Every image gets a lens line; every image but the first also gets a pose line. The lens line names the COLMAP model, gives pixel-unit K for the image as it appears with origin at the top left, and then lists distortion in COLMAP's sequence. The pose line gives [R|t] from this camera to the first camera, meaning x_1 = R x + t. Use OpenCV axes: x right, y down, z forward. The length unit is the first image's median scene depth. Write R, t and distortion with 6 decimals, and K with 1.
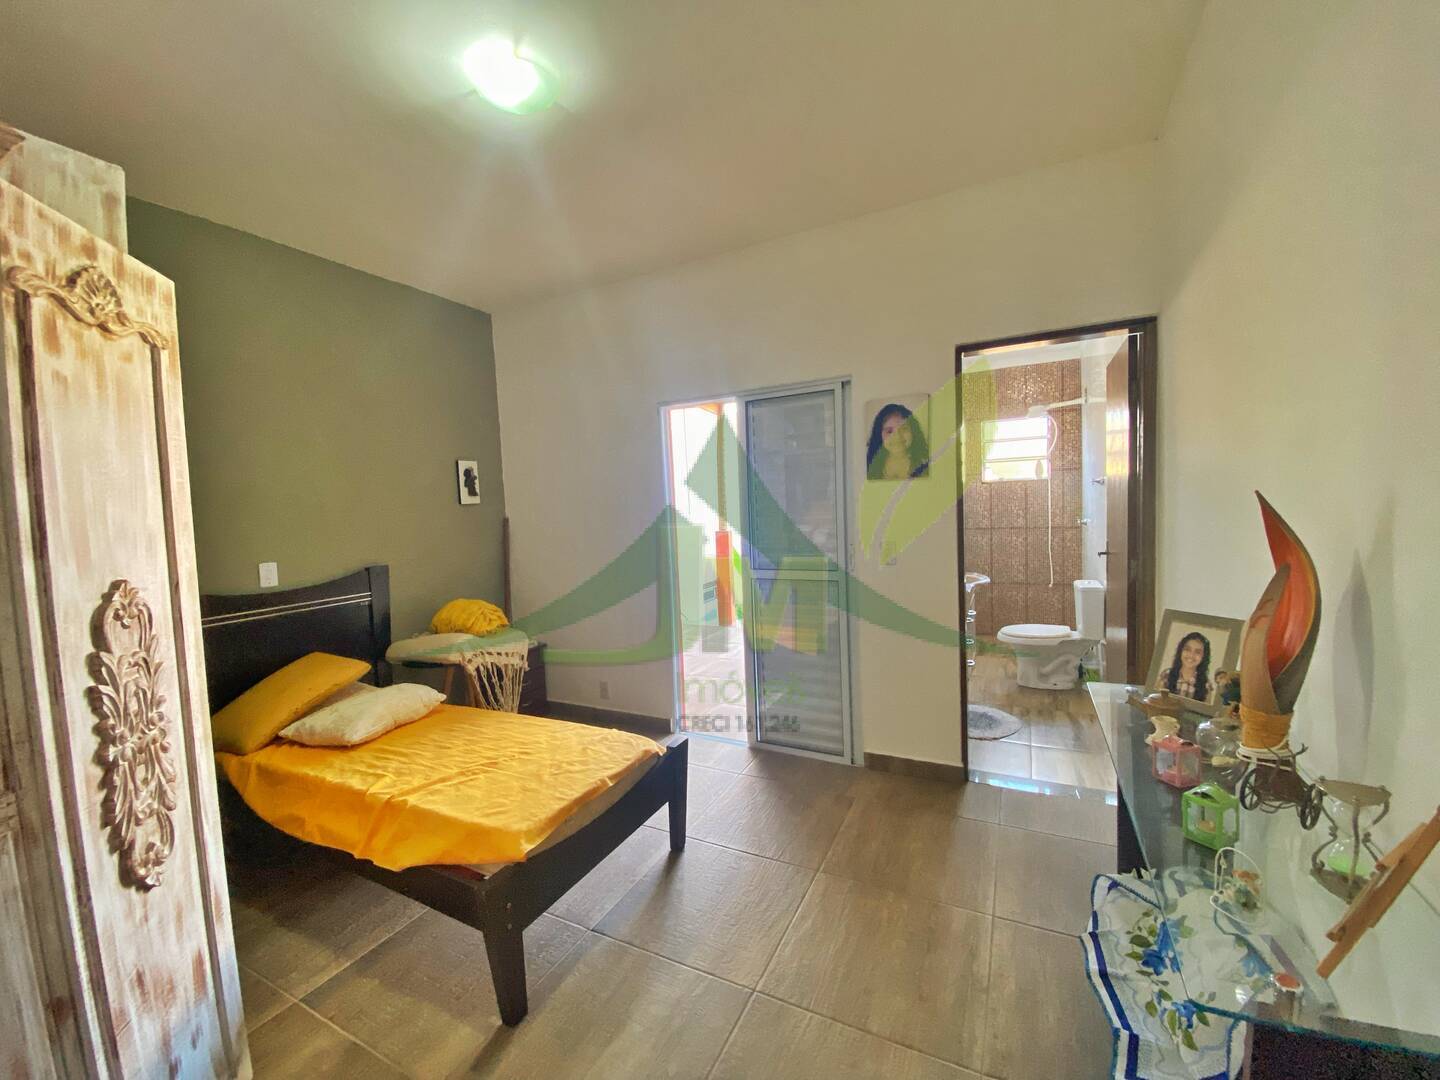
lens RADIAL K [[573.4, 0, 716.2], [0, 573.4, 542.5], [0, 0, 1]] dist [-0.006262, -0.004835]
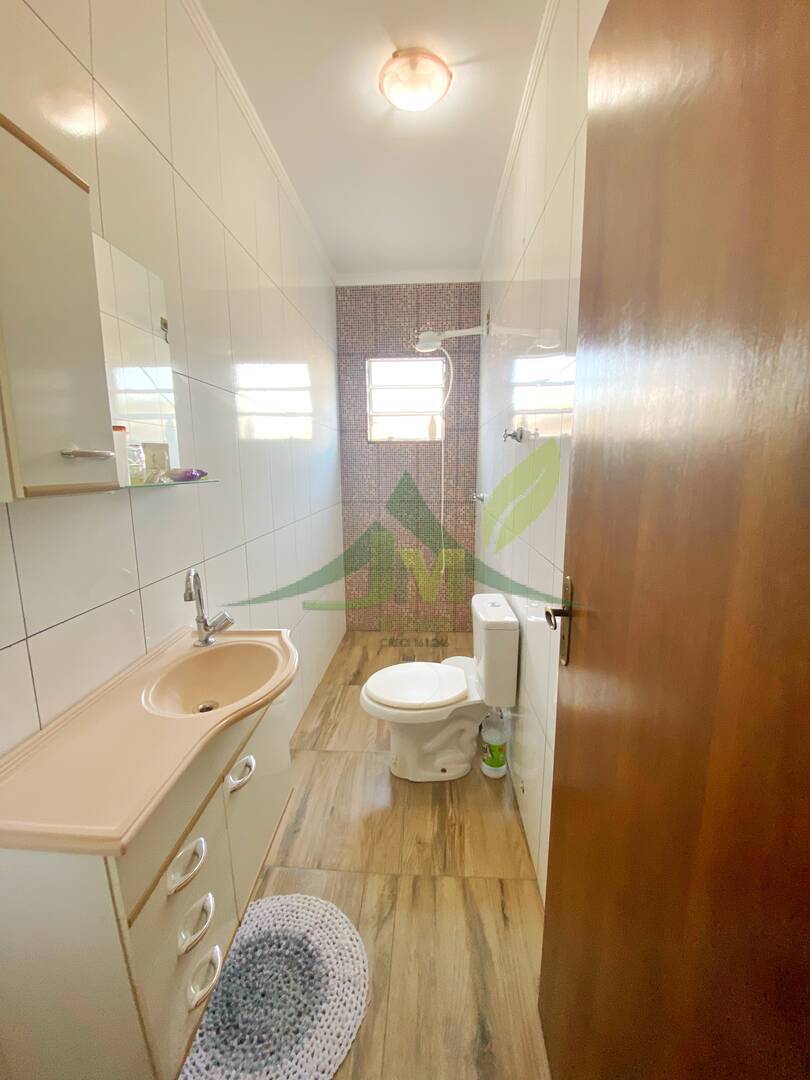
lens RADIAL K [[430.1, 0, 405.3], [0, 430.1, 538.0], [0, 0, 1]] dist [-0.006262, -0.004835]
pose [[0.908460, -0.036359, 0.416388, 0.293901], [-0.003989, 0.995410, 0.095623, -0.034349], [-0.417953, -0.088531, 0.904144, 0.490823]]
